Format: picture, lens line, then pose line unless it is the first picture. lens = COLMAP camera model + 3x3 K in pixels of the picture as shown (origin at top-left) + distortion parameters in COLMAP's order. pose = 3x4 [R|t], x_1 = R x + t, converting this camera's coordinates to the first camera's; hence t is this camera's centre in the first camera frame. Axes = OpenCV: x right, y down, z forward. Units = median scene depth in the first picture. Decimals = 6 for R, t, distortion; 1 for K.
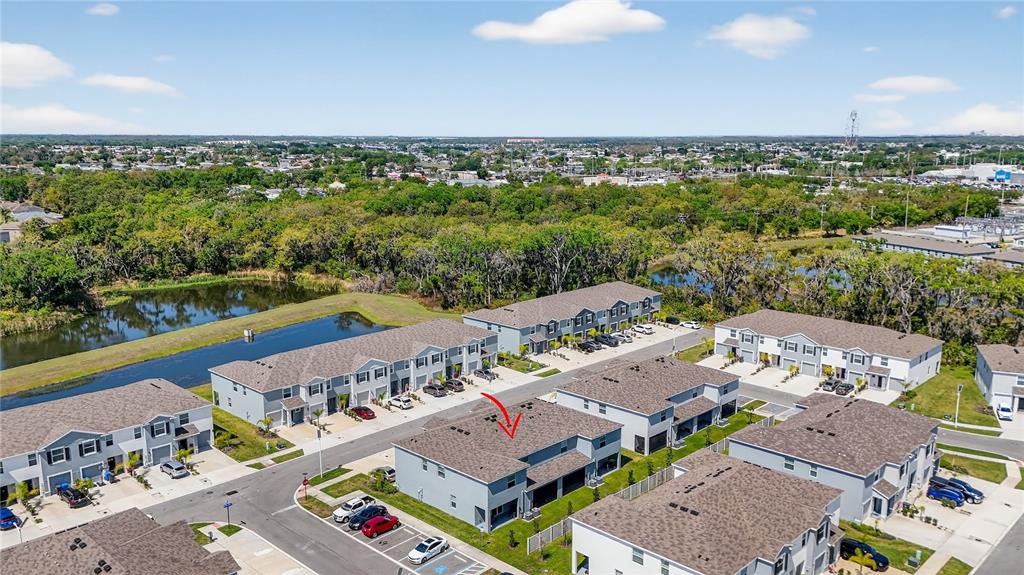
lens RADIAL K [[829.9, 0, 512.0], [0, 829.9, 287.5], [0, 0, 1]] dist [0.057257, 0.001500]
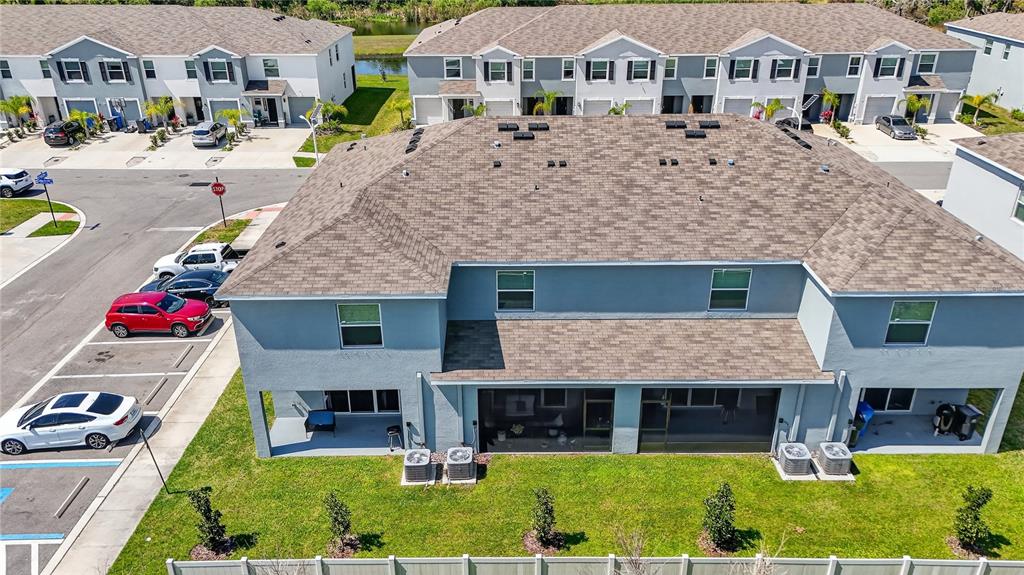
lens RADIAL K [[740.2, 0, 512.0], [0, 740.2, 287.5], [0, 0, 1]] dist [0.042798, -0.002137]
pose [[0.699863, 0.308097, -0.644414, 0.154157], [-0.128586, 0.941795, 0.310625, 0.116235], [0.702608, -0.134532, 0.698744, 0.724017]]
